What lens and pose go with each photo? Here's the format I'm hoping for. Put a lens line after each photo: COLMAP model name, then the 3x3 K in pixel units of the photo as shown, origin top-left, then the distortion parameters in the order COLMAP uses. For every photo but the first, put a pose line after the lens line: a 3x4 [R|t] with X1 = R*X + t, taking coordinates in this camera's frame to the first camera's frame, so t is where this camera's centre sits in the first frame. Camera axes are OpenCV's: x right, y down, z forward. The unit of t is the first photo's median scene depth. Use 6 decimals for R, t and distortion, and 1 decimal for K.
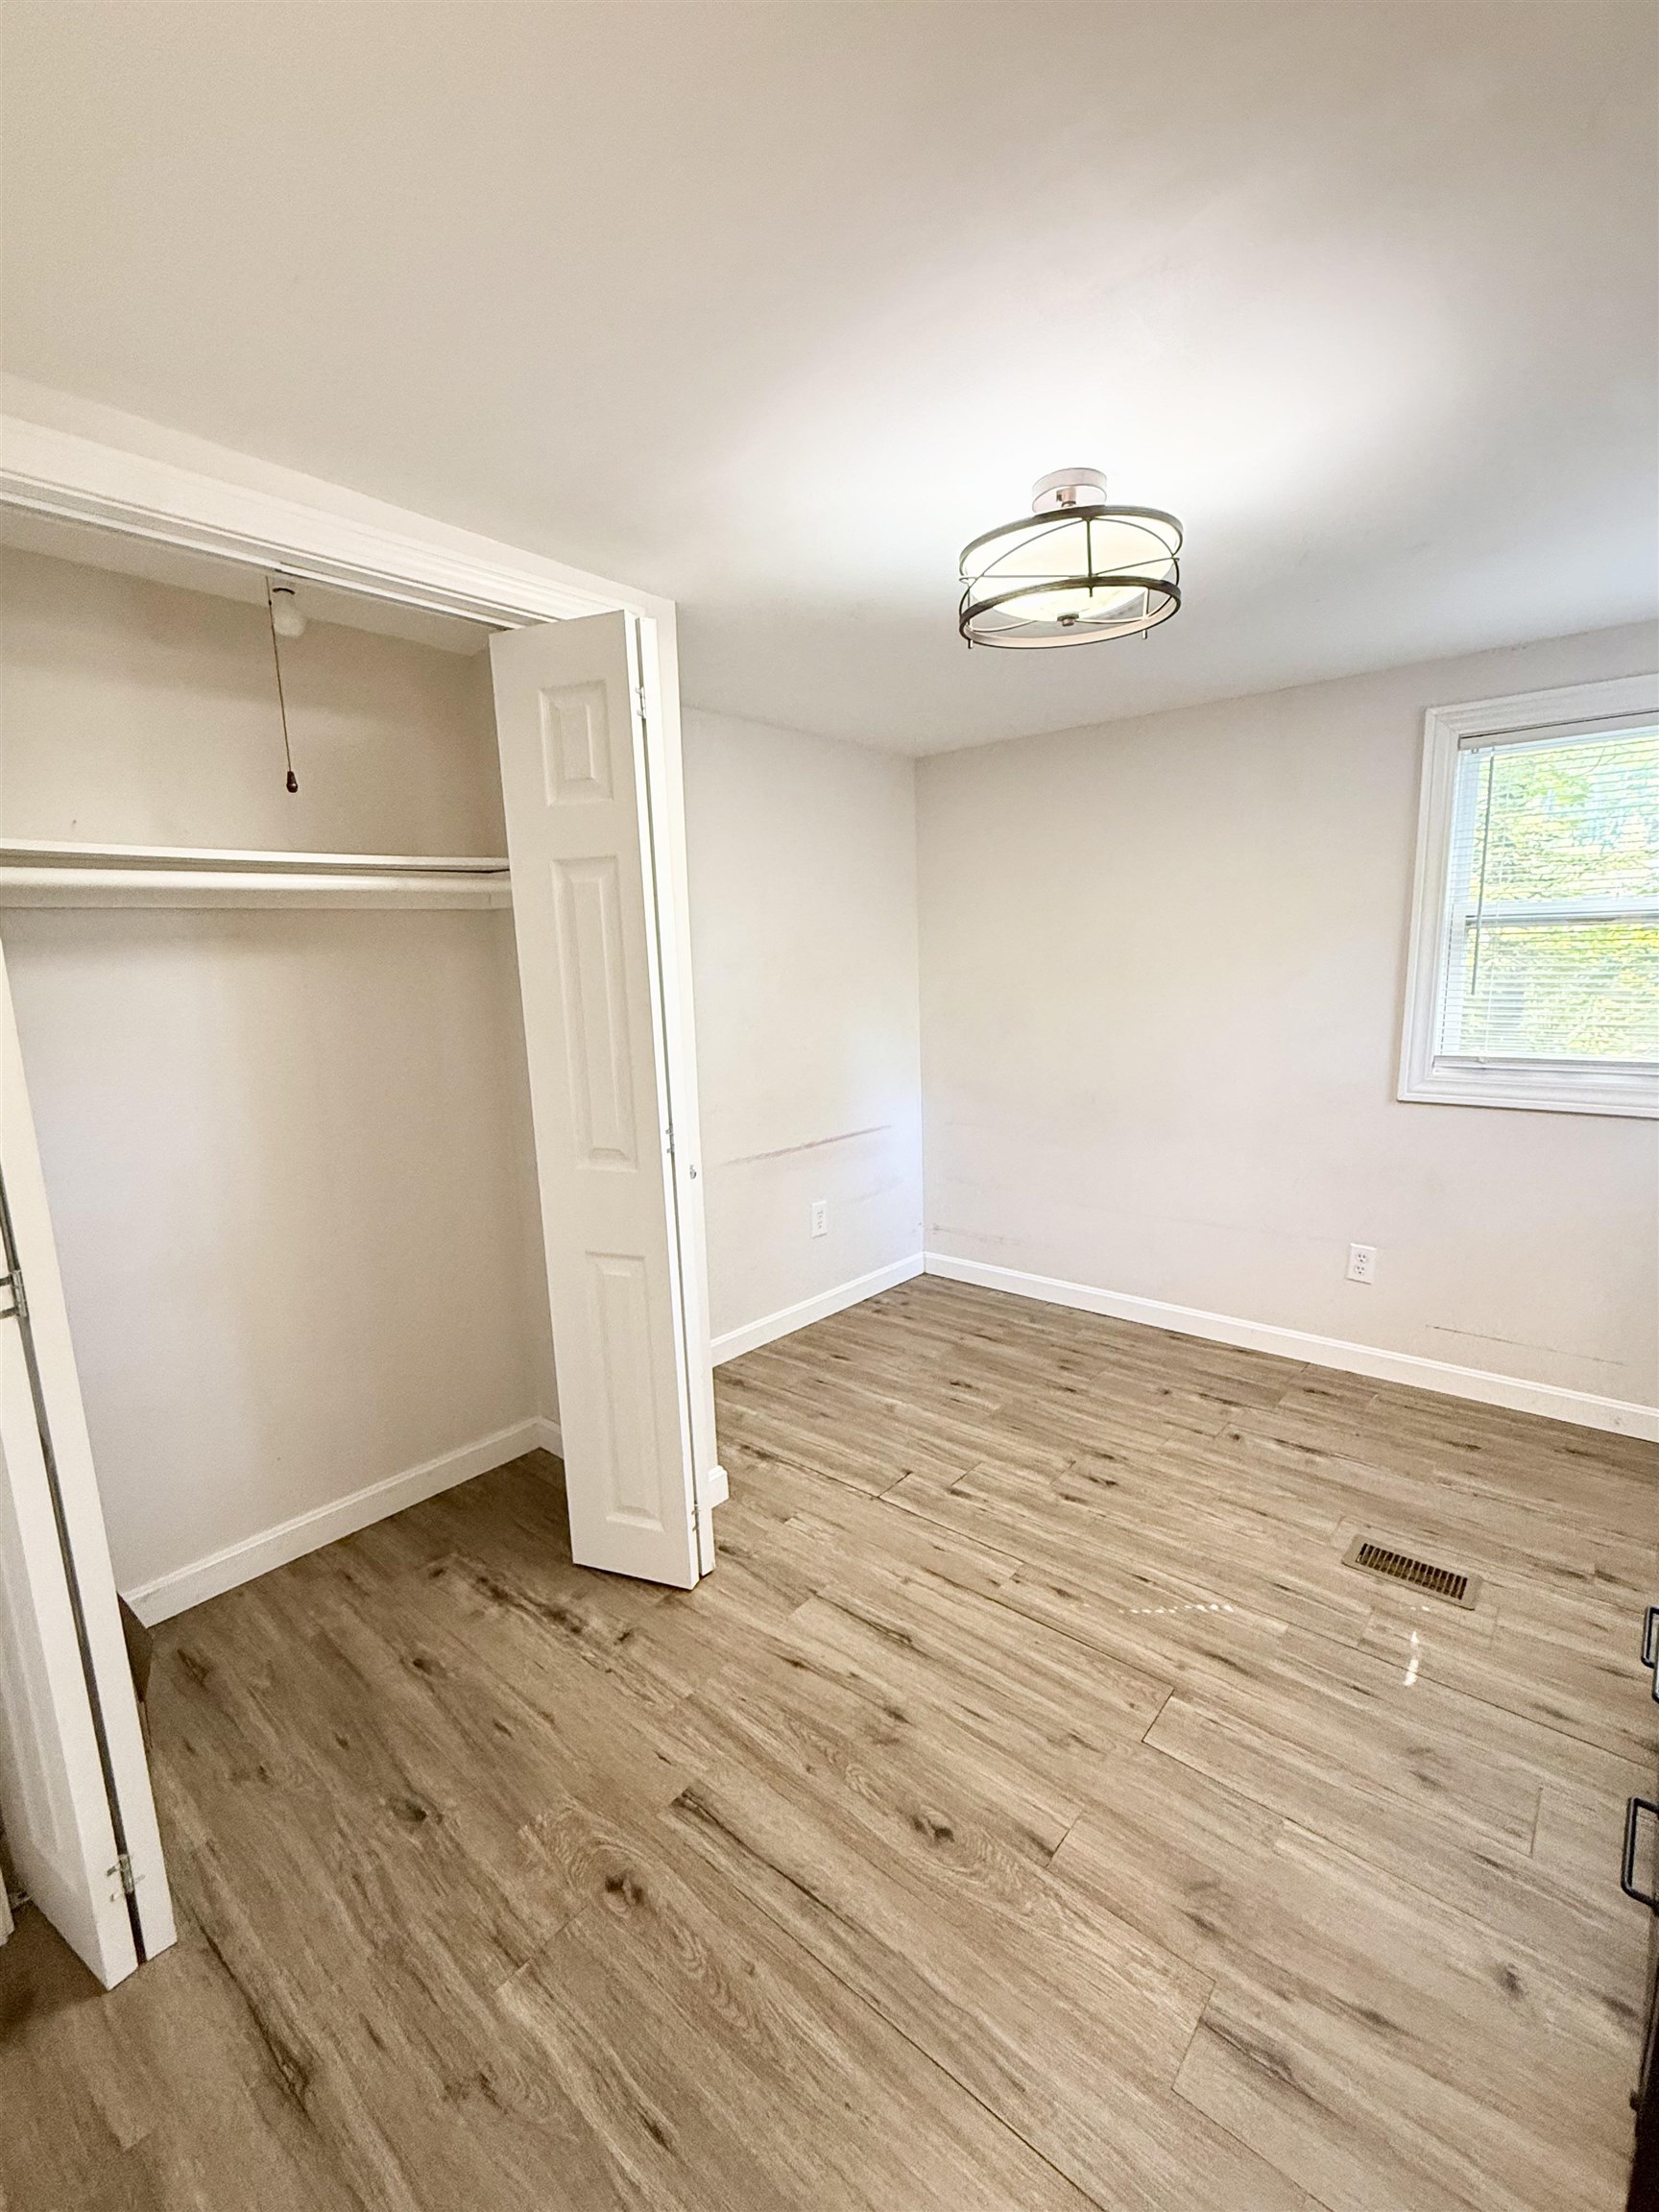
lens RADIAL K [[962.7, 0, 831.4], [0, 962.7, 1109.0], [0, 0, 1]] dist [0.002690, 0.000097]
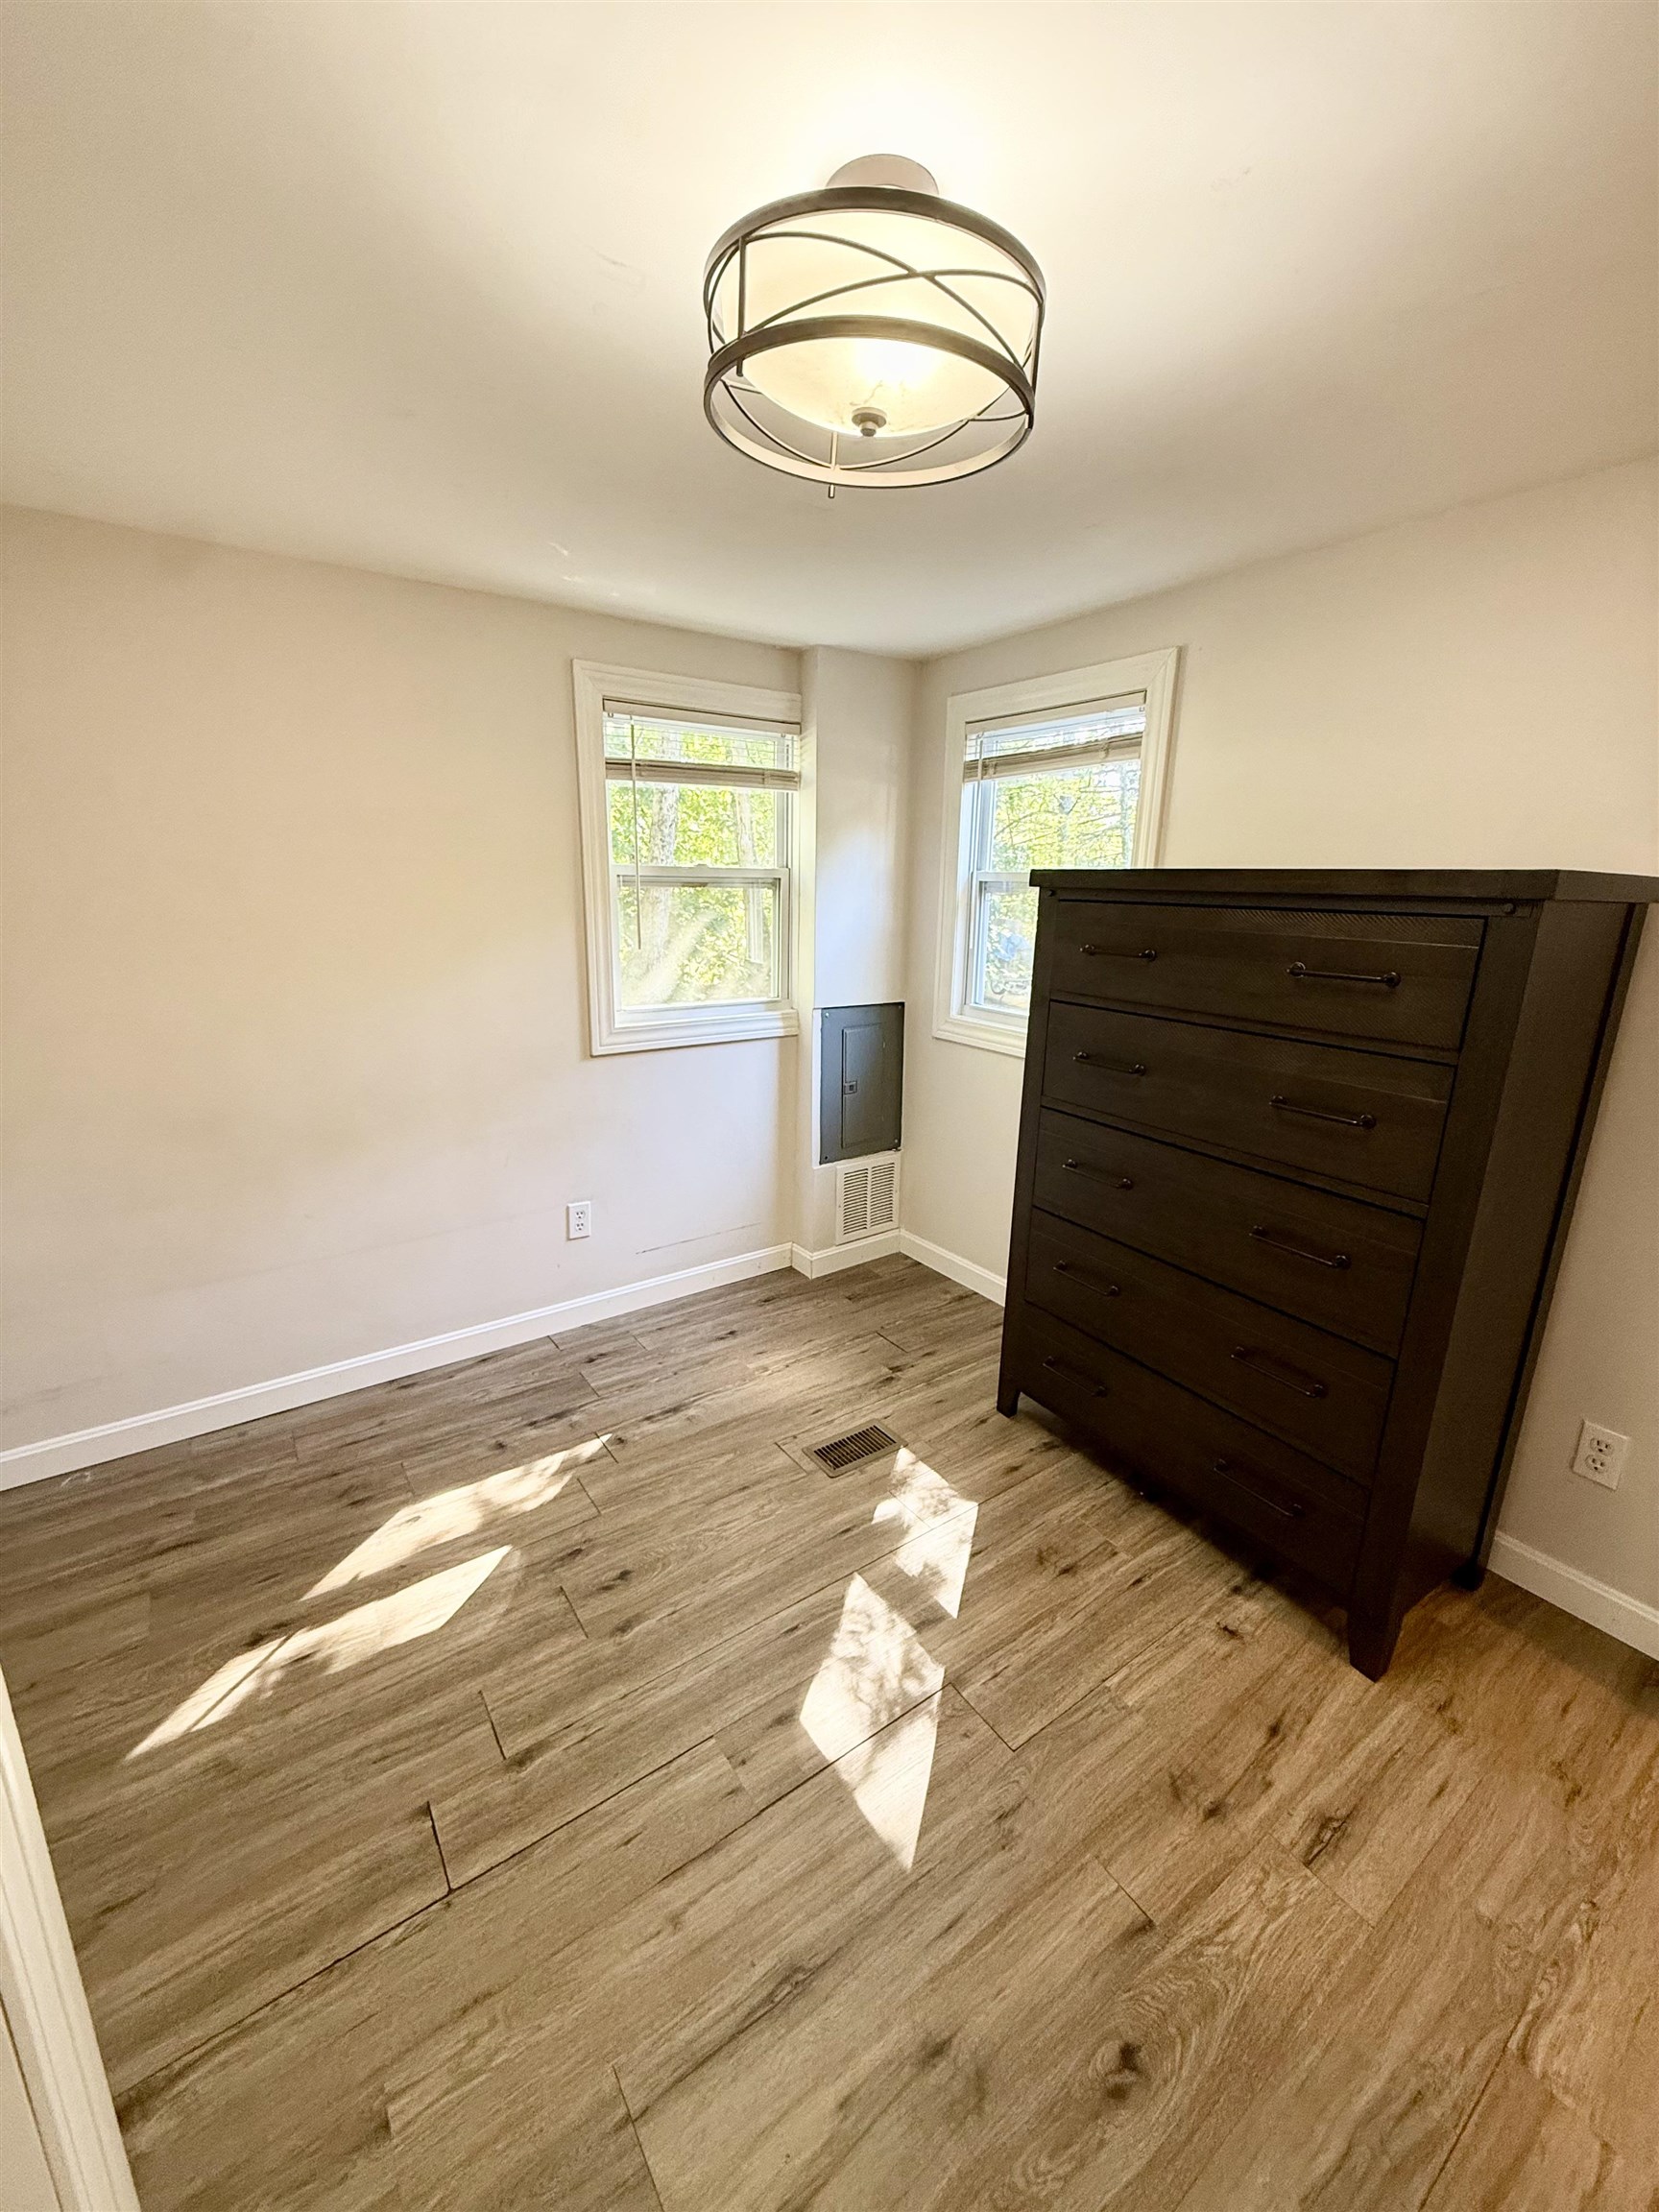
lens RADIAL K [[877.9, 0, 830.4], [0, 877.9, 1104.5], [0, 0, 1]] dist [0.000442, -0.000864]
pose [[0.244876, -0.210613, 0.946403, -0.316790], [0.136862, 0.973856, 0.181310, -0.121440], [-0.959846, 0.085128, 0.267299, 0.669112]]
